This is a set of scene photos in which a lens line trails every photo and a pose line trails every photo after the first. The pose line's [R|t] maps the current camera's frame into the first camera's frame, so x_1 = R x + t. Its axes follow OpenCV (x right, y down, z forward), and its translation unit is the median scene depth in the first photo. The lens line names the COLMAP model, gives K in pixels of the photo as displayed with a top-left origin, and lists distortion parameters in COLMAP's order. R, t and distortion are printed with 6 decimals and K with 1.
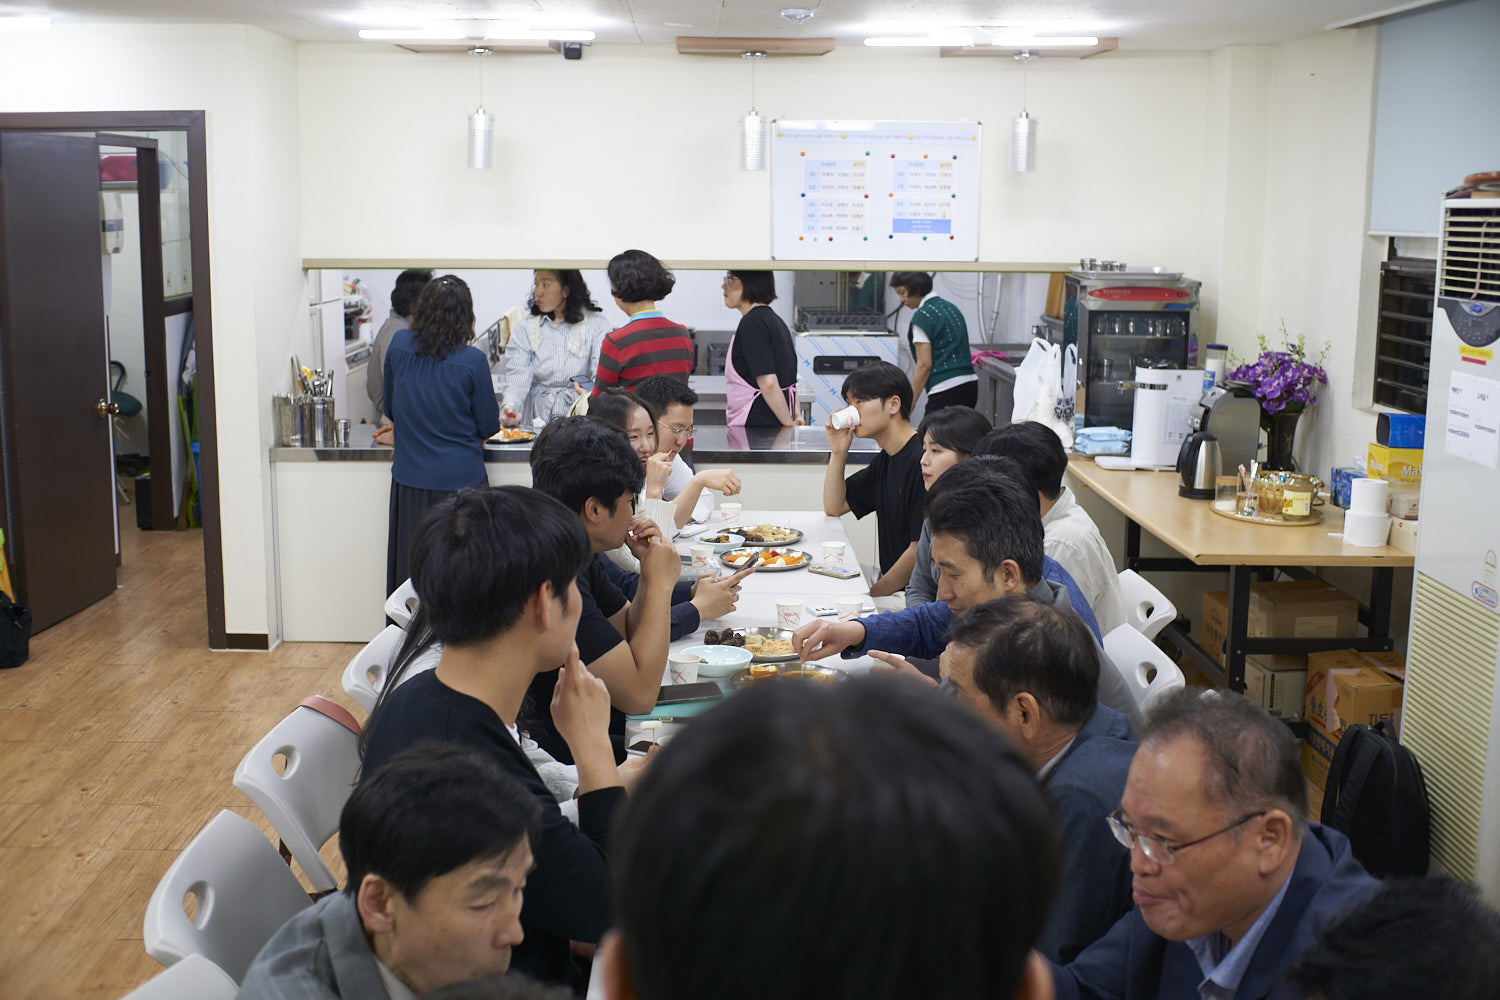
lens RADIAL K [[1570.9, 0, 750.0], [0, 1570.9, 500.0], [0, 0, 1]] dist [-0.106395, -0.020363]
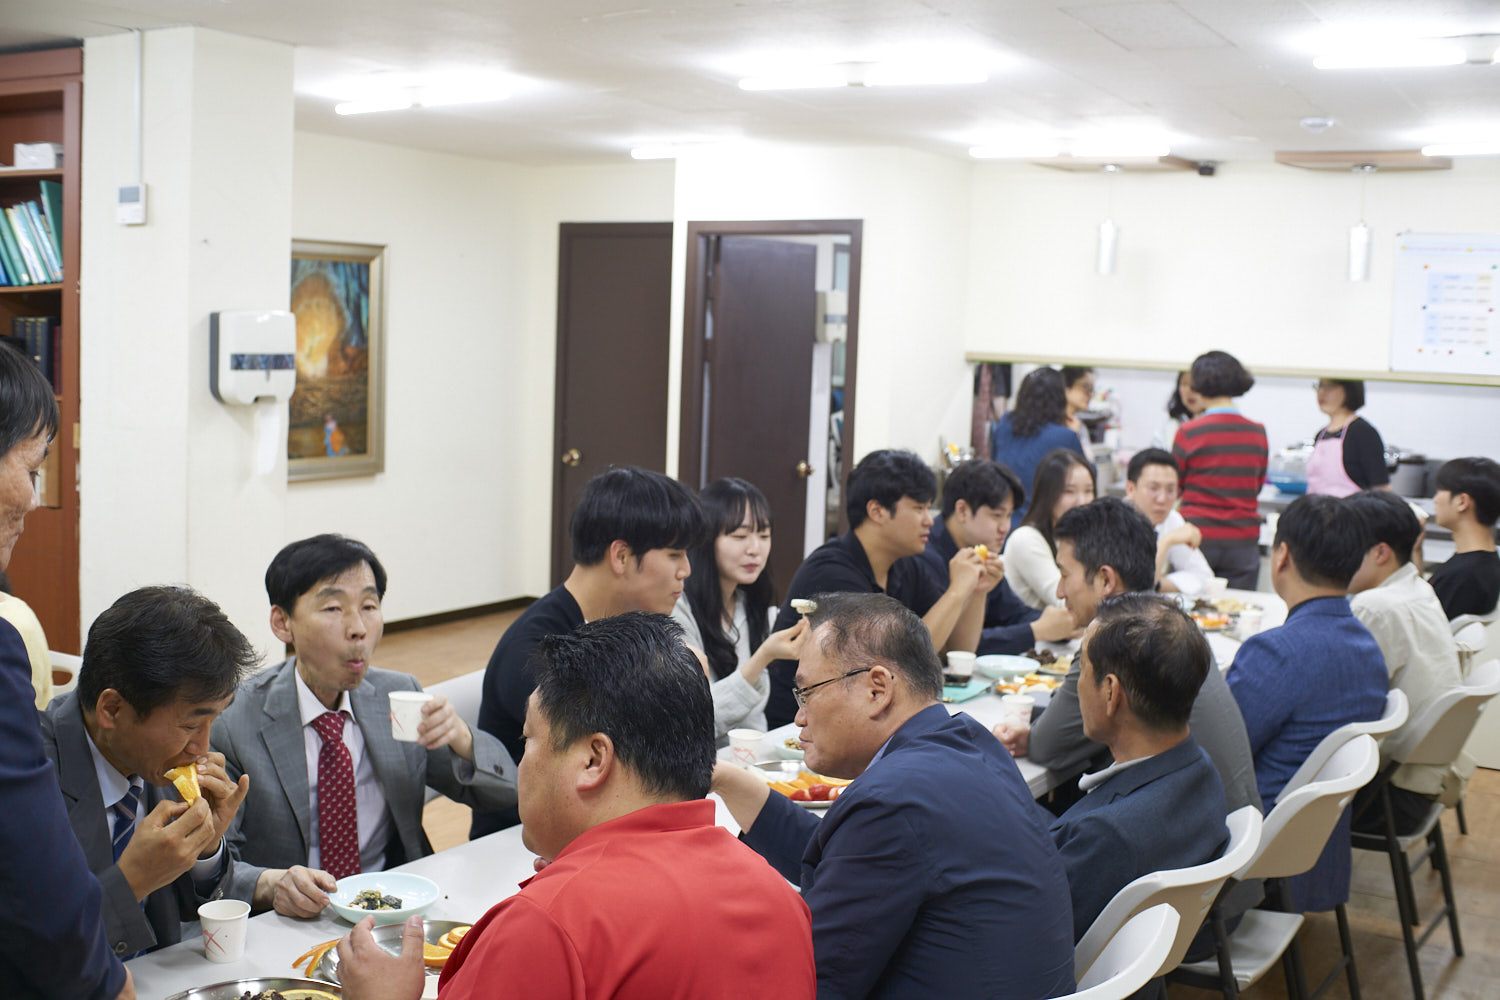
lens RADIAL K [[1570.9, 0, 750.0], [0, 1570.9, 500.0], [0, 0, 1]] dist [-0.106395, -0.020363]
pose [[0.841273, 0.079418, -0.534746, 0.230763], [-0.124505, 0.991023, -0.048692, 0.032599], [0.526079, 0.107542, 0.843609, -0.049125]]
